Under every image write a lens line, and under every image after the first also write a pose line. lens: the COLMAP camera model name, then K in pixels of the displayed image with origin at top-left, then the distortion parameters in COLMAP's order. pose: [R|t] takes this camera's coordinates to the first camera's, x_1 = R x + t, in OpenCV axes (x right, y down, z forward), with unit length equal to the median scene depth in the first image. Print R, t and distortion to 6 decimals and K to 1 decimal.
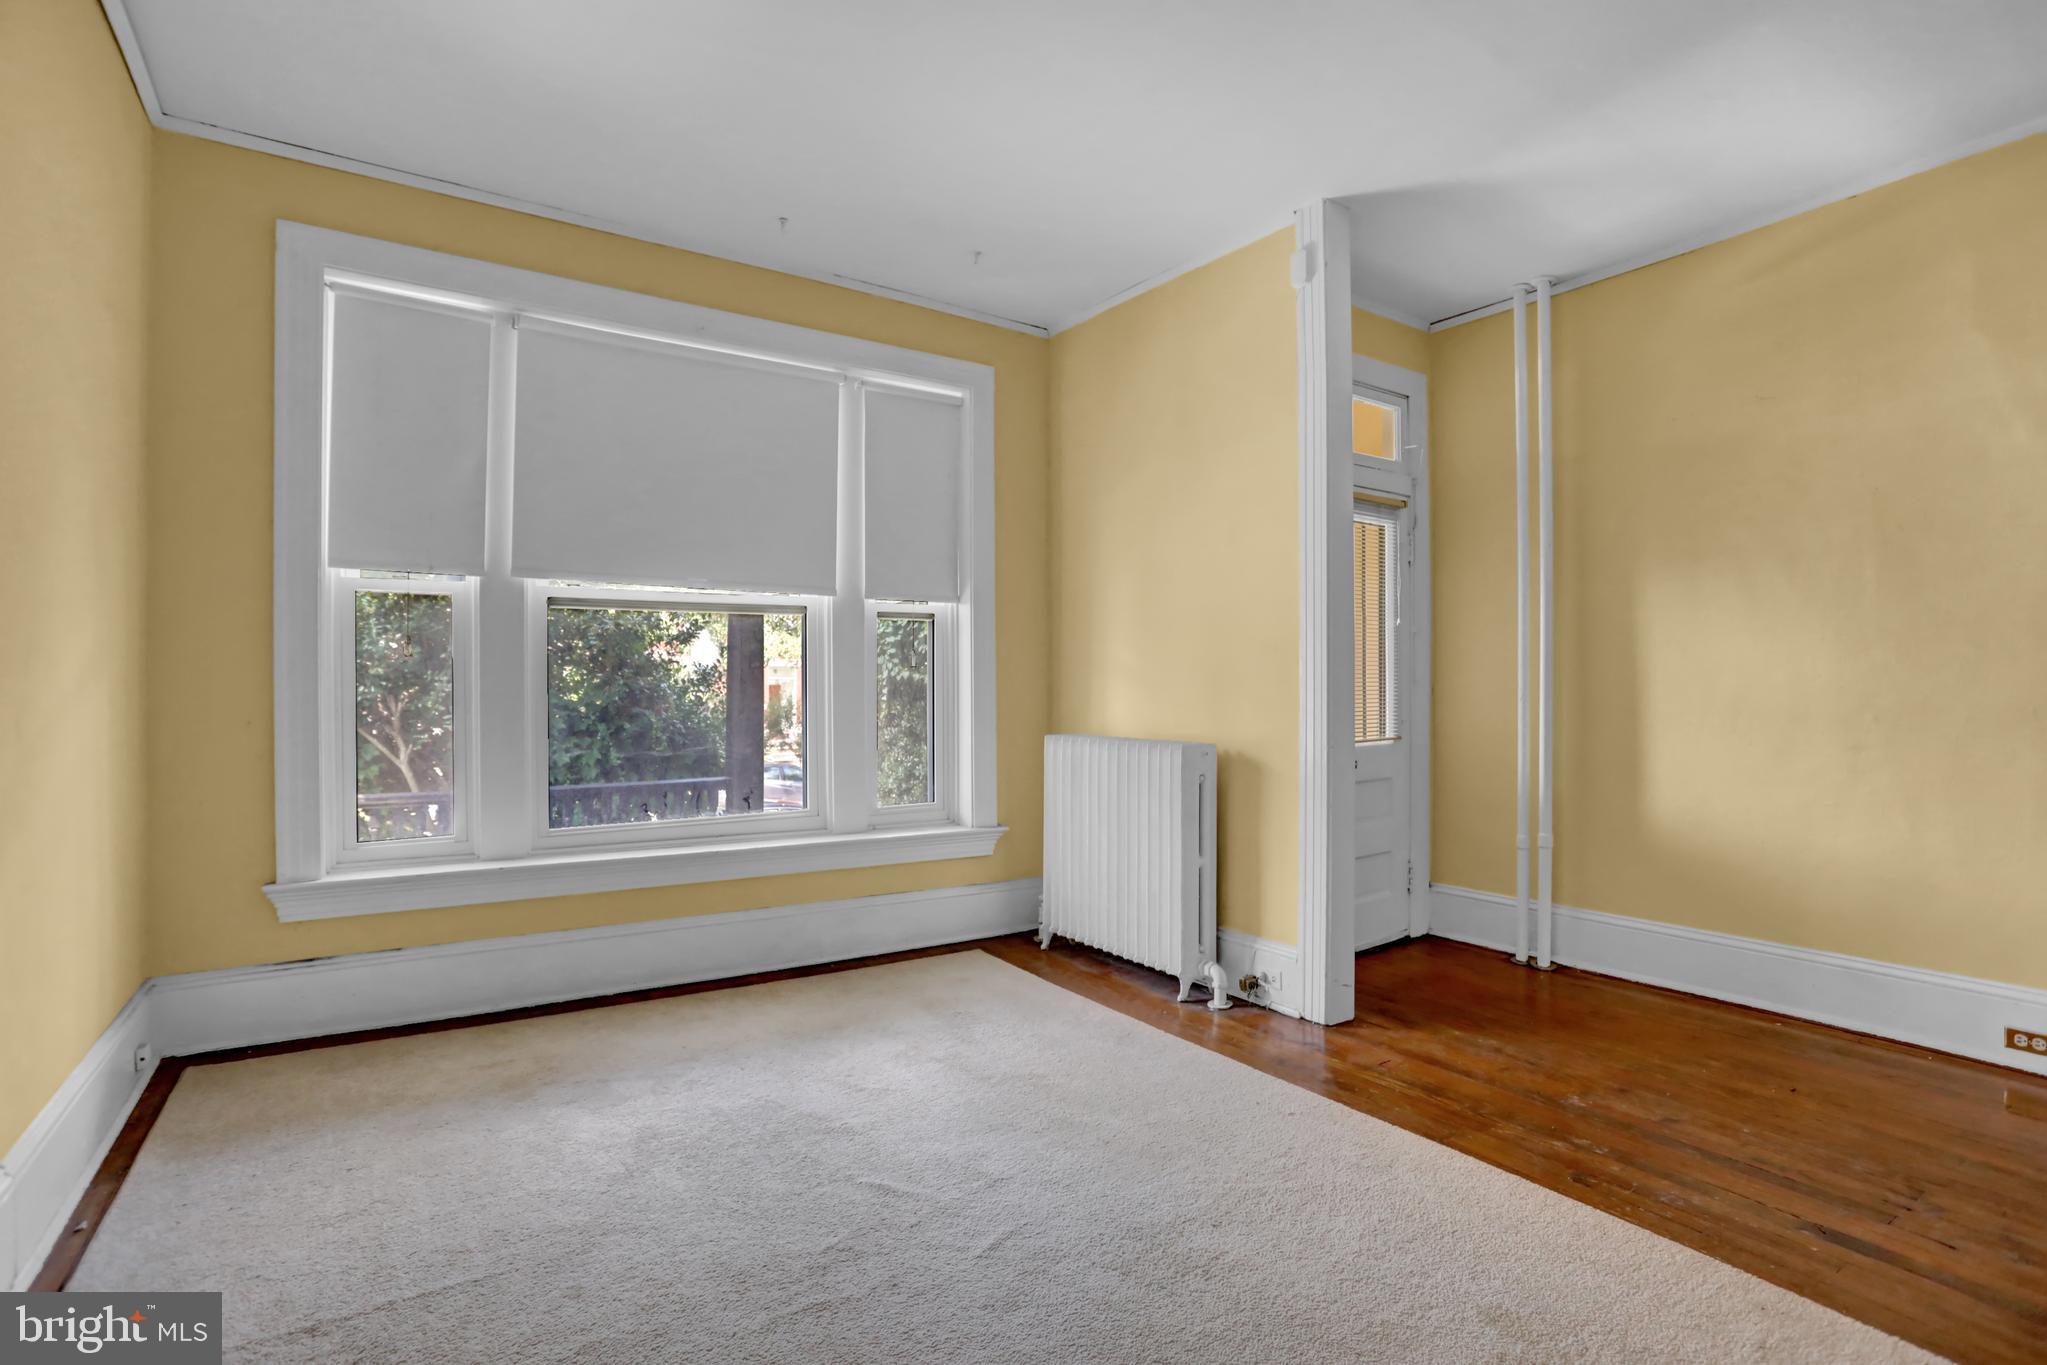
lens RADIAL K [[984.3, 0, 1021.8], [0, 984.3, 685.2], [0, 0, 1]] dist [-0.052337, 0.017446]
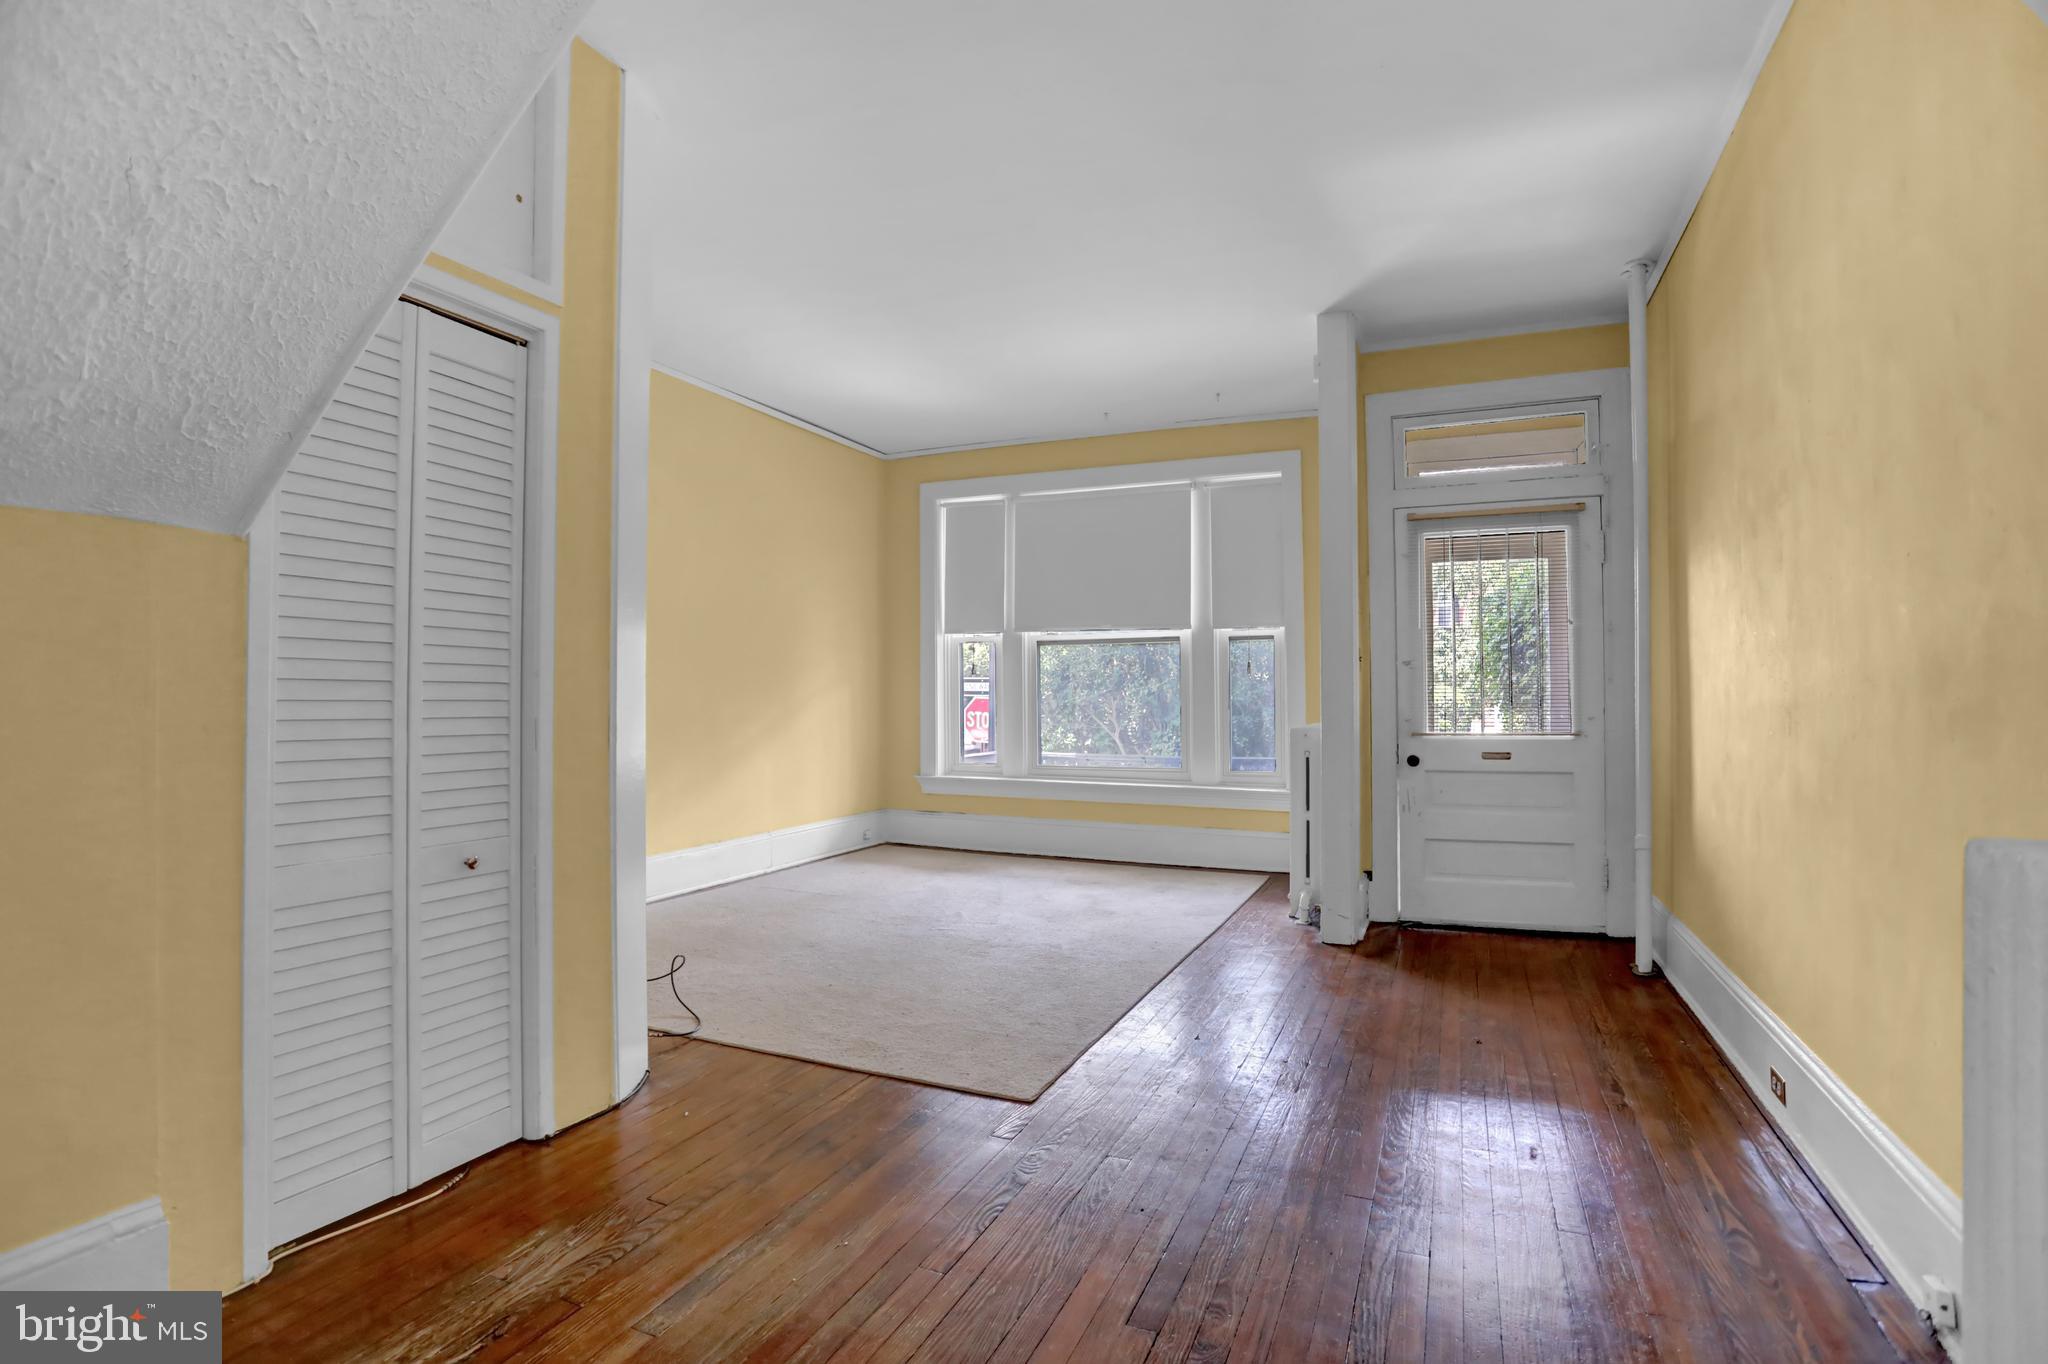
lens RADIAL K [[984.8, 0, 1014.5], [0, 984.8, 678.7], [0, 0, 1]] dist [-0.052337, 0.017446]
pose [[0.541873, -0.012228, -0.840371, 1.034256], [-0.000338, 0.999891, -0.014767, 0.010289], [0.840460, 0.008286, 0.541810, -0.063486]]
